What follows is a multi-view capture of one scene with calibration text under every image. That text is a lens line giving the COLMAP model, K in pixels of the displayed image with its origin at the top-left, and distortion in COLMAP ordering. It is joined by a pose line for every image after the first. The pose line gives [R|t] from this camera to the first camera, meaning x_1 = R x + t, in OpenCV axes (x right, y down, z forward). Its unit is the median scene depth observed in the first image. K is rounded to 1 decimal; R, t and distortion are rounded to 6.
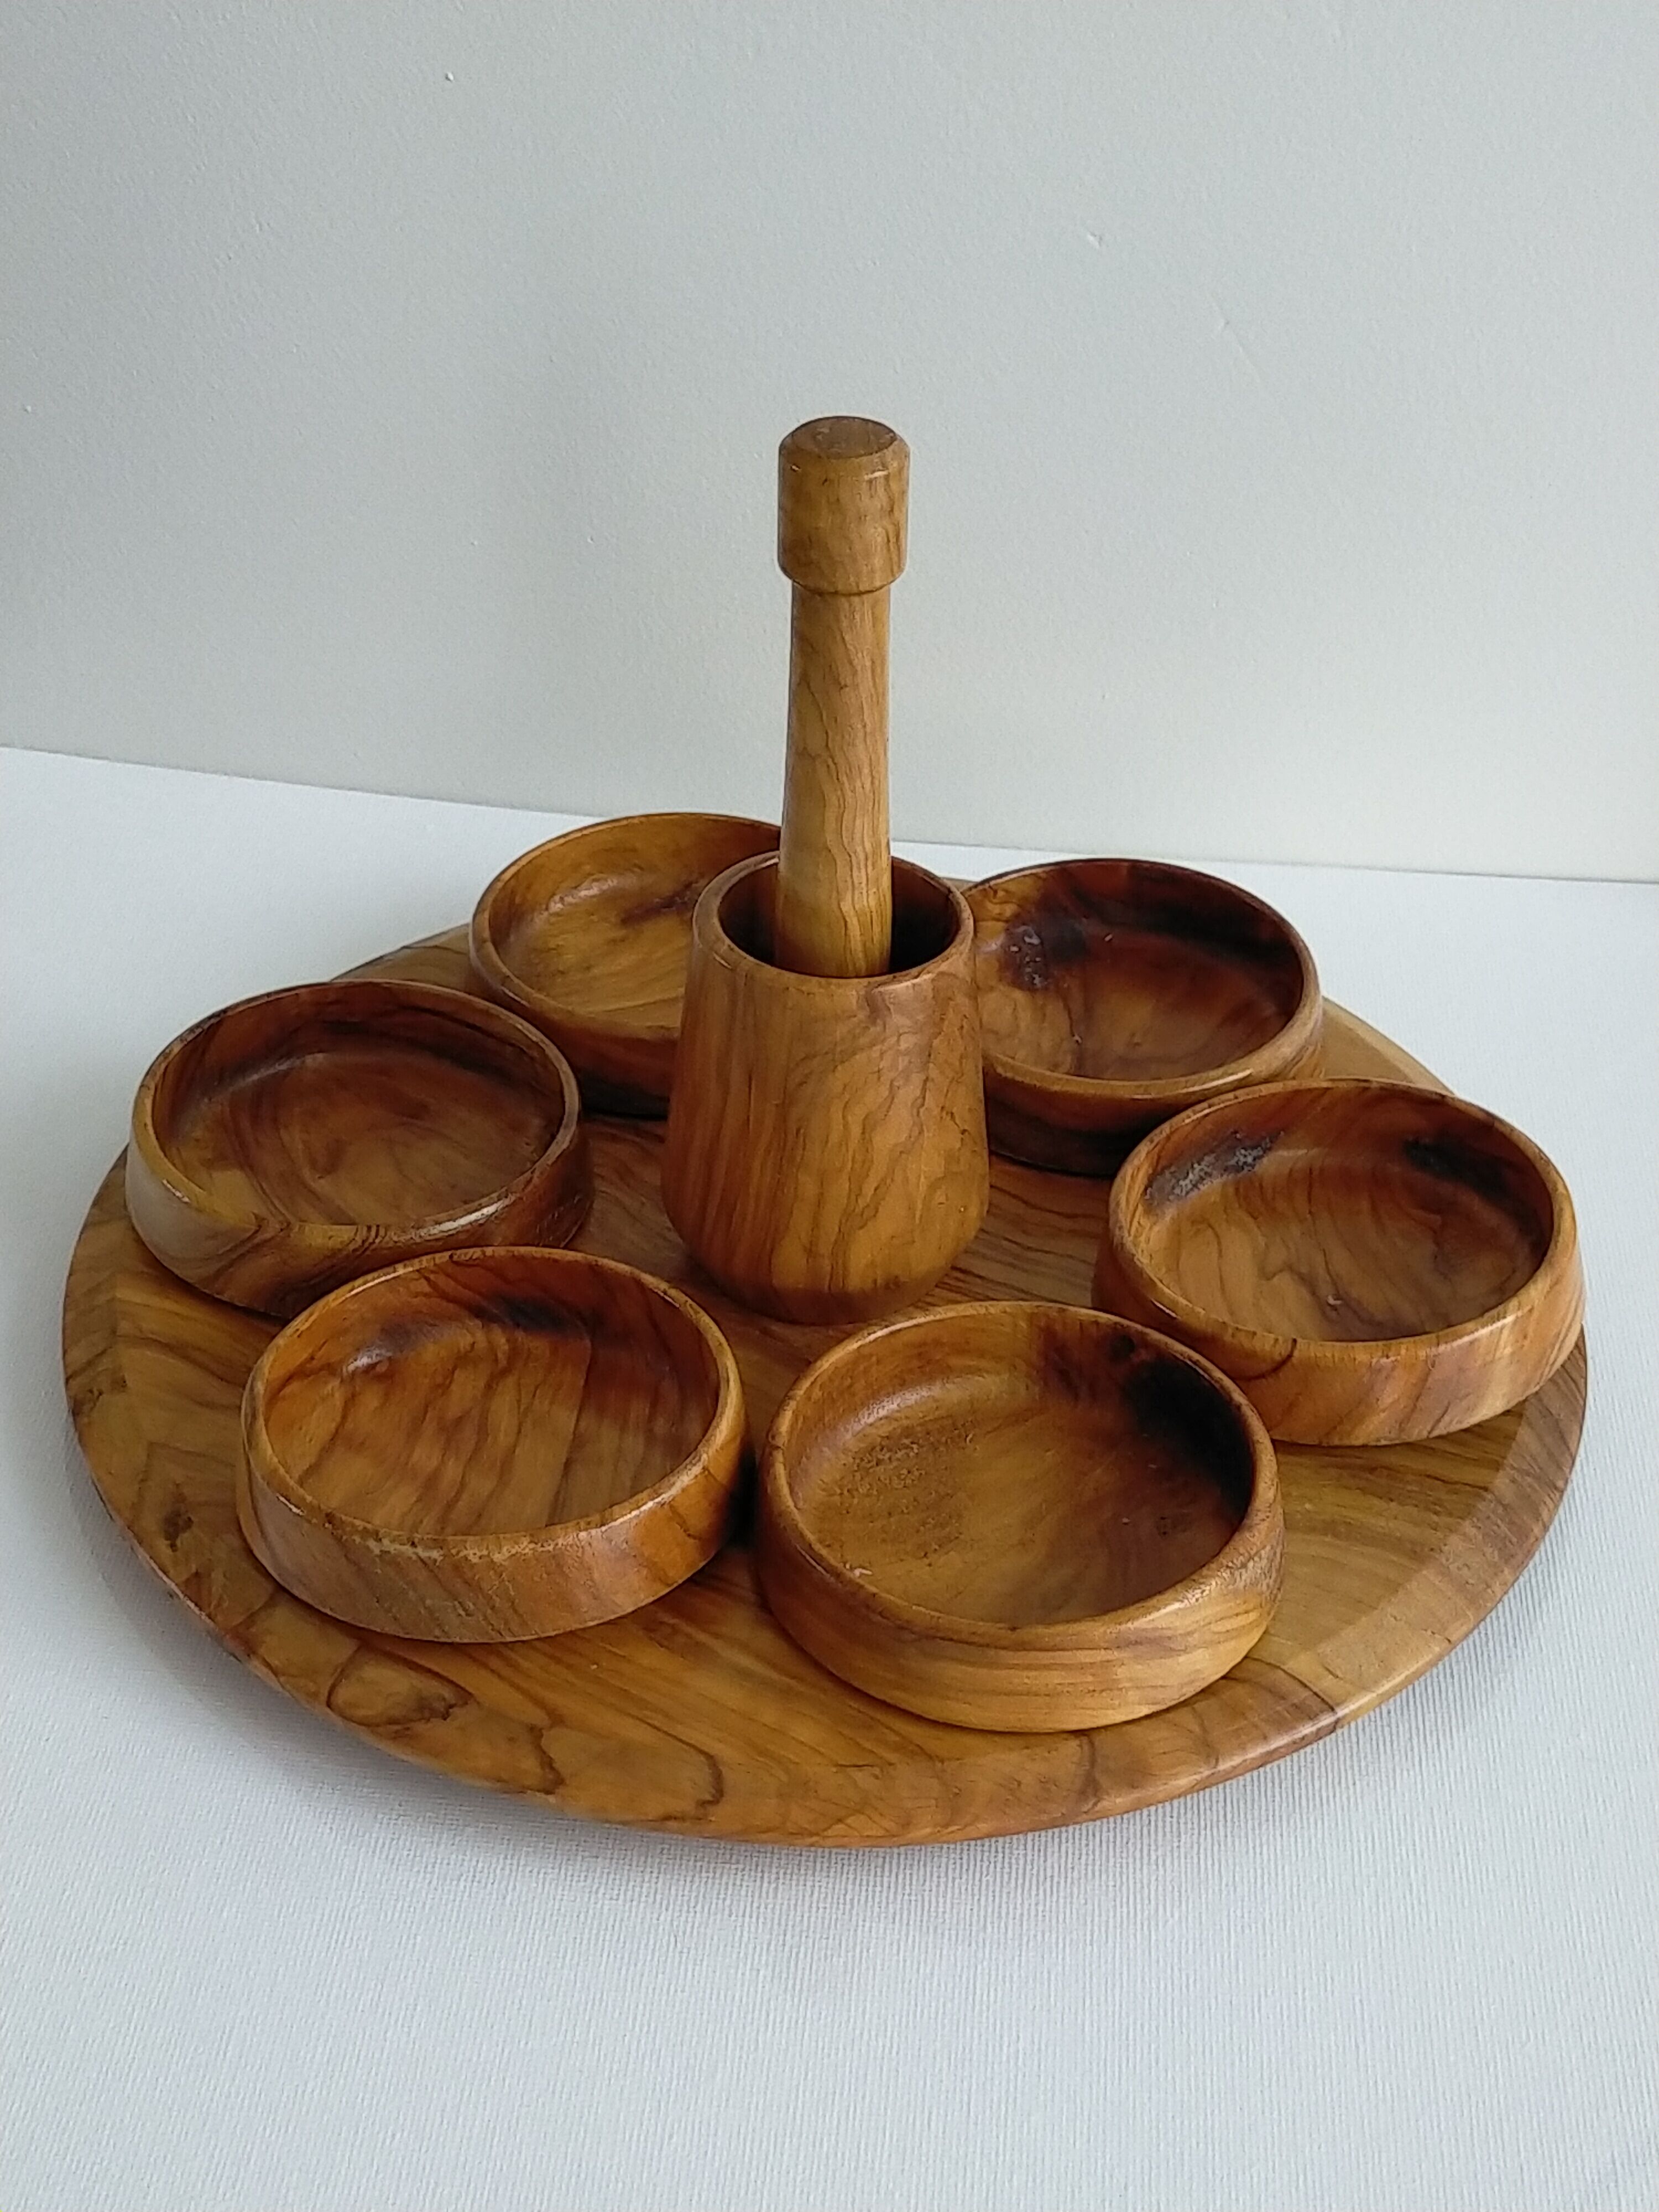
lens RADIAL K [[3307.5, 0, 799.9], [0, 3307.5, 1052.0], [0, 0, 1]] dist [0.053671, 0.000000]
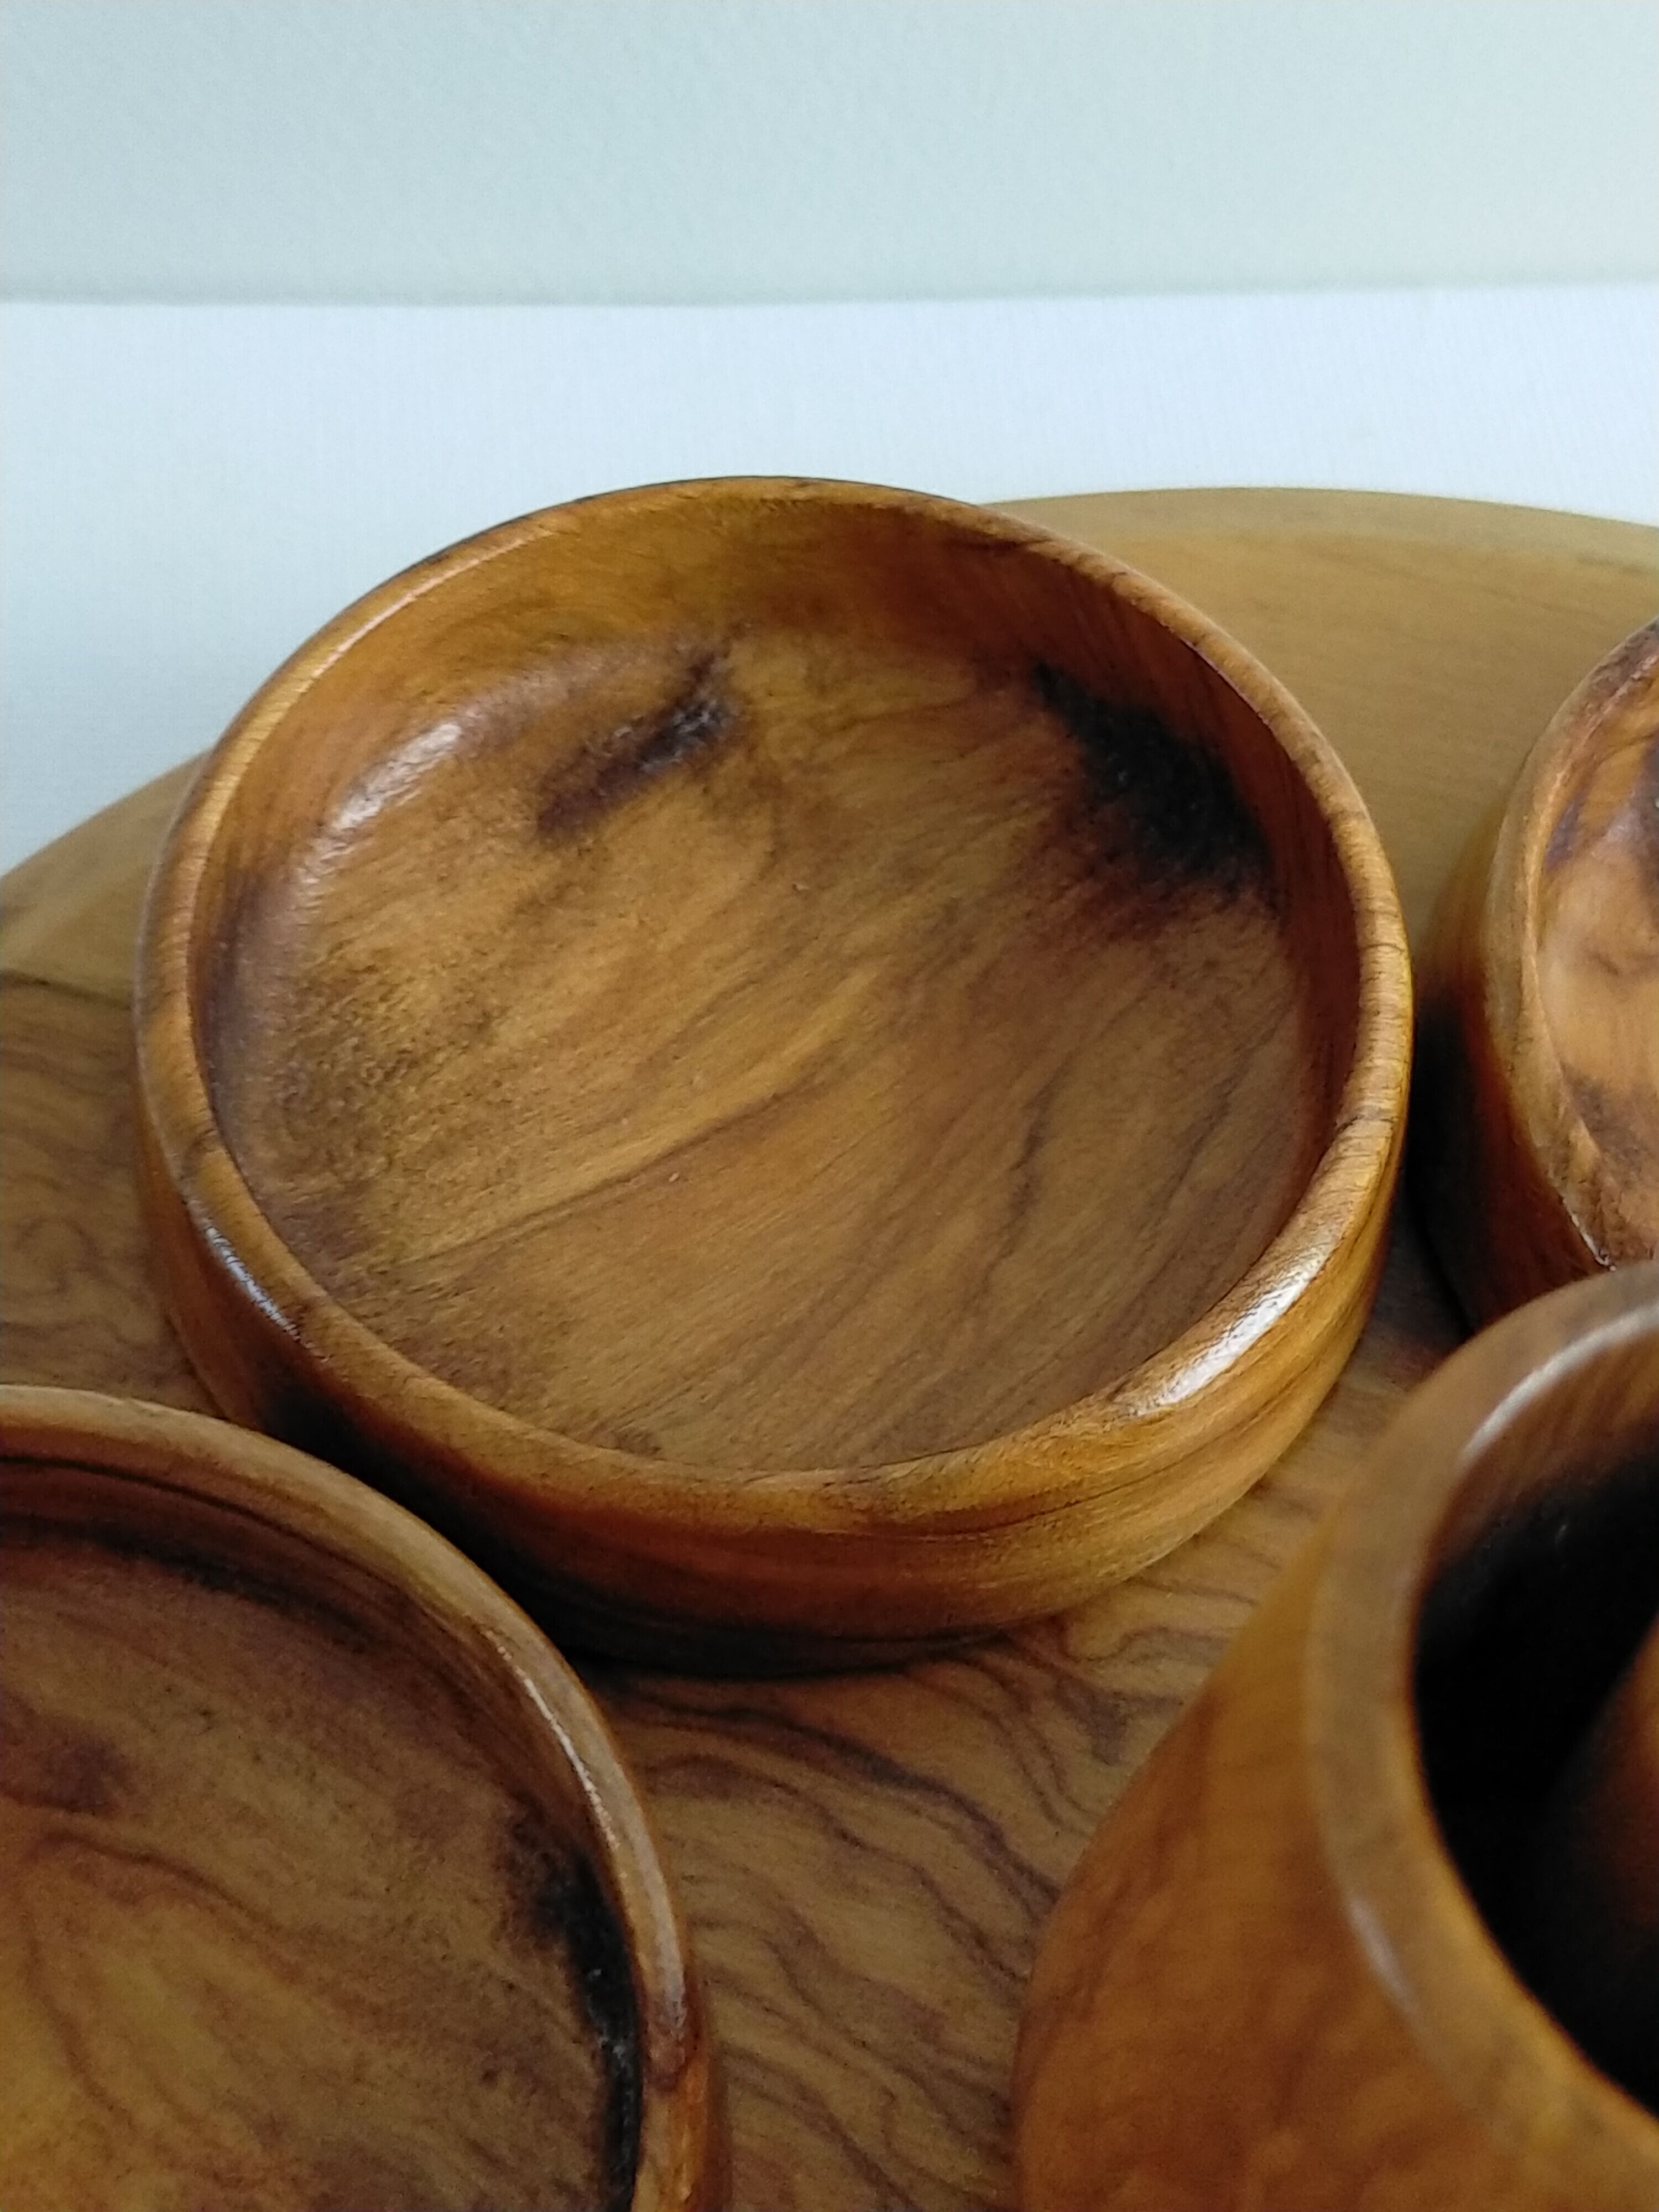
lens RADIAL K [[3307.5, 0, 789.3], [0, 3307.5, 1096.8], [0, 0, 1]] dist [0.053671, 0.000000]
pose [[0.984324, -0.131389, 0.117661, -0.087485], [0.074467, 0.914338, 0.398047, -0.179624], [-0.159881, -0.383045, 0.909788, 0.807633]]
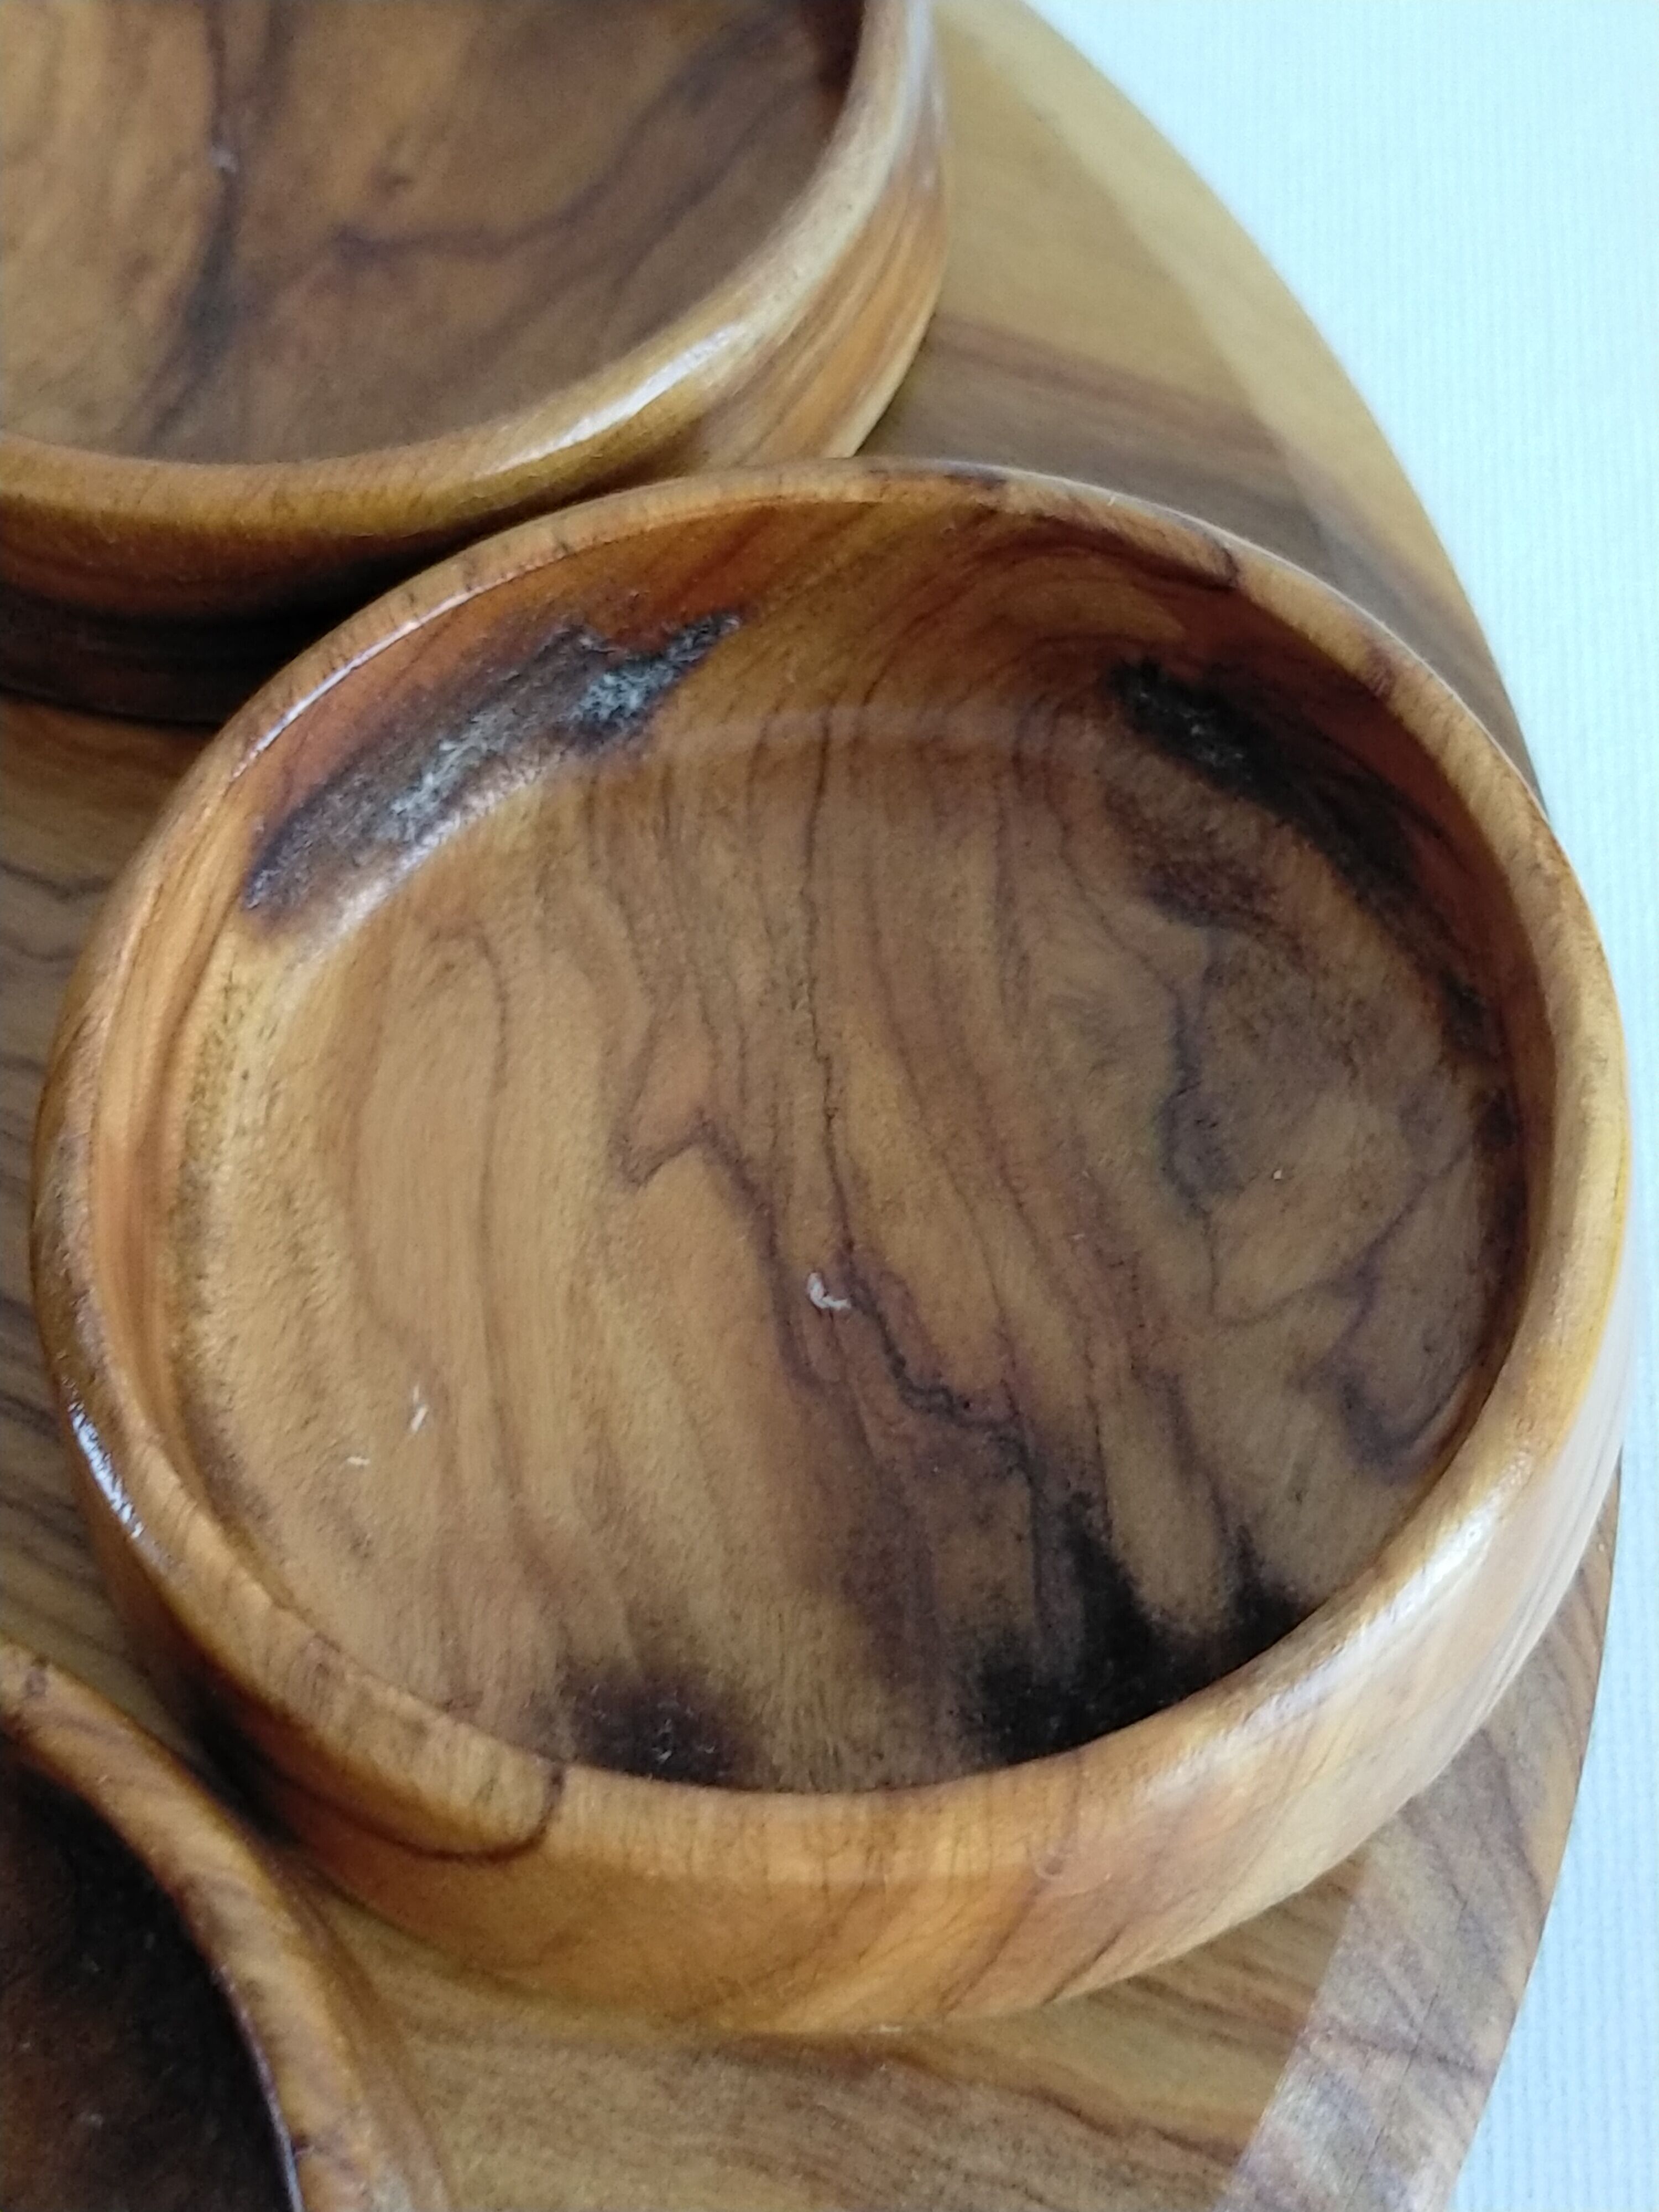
lens RADIAL K [[3307.5, 0, 828.4], [0, 3307.5, 1106.9], [0, 0, 1]] dist [0.053671, 0.000000]
pose [[0.999953, -0.008532, 0.004544, 0.164879], [0.005532, 0.890568, 0.454817, -0.082851], [-0.007927, -0.454771, 0.890573, 0.755080]]
